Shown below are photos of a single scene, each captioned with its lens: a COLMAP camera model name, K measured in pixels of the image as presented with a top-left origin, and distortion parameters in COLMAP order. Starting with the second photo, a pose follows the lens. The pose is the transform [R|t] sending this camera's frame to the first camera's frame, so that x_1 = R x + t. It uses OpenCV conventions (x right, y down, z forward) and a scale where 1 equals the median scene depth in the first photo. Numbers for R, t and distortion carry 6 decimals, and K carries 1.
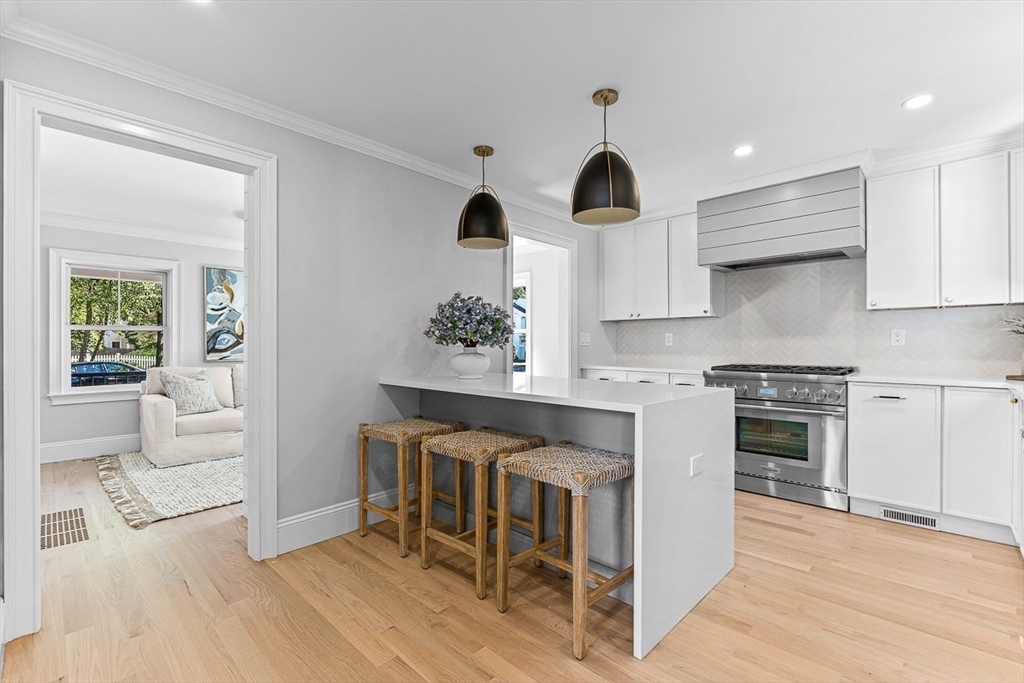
lens RADIAL K [[458.8, 0, 513.4], [0, 458.8, 341.6], [0, 0, 1]] dist [0.000566, -0.000195]
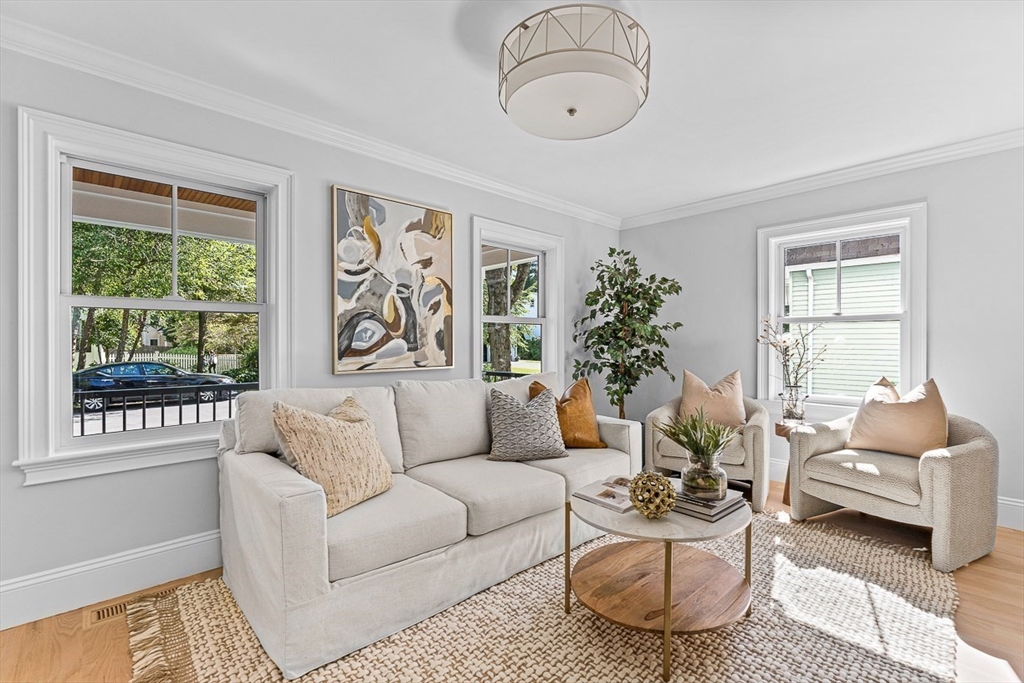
lens RADIAL K [[458.8, 0, 509.2], [0, 458.8, 342.8], [0, 0, 1]] dist [0.000566, -0.000195]
pose [[0.998549, 0.000790, -0.053847, -0.444044], [-0.000427, 0.999977, 0.006754, 0.005164], [0.053851, -0.006722, 0.998526, 0.495474]]
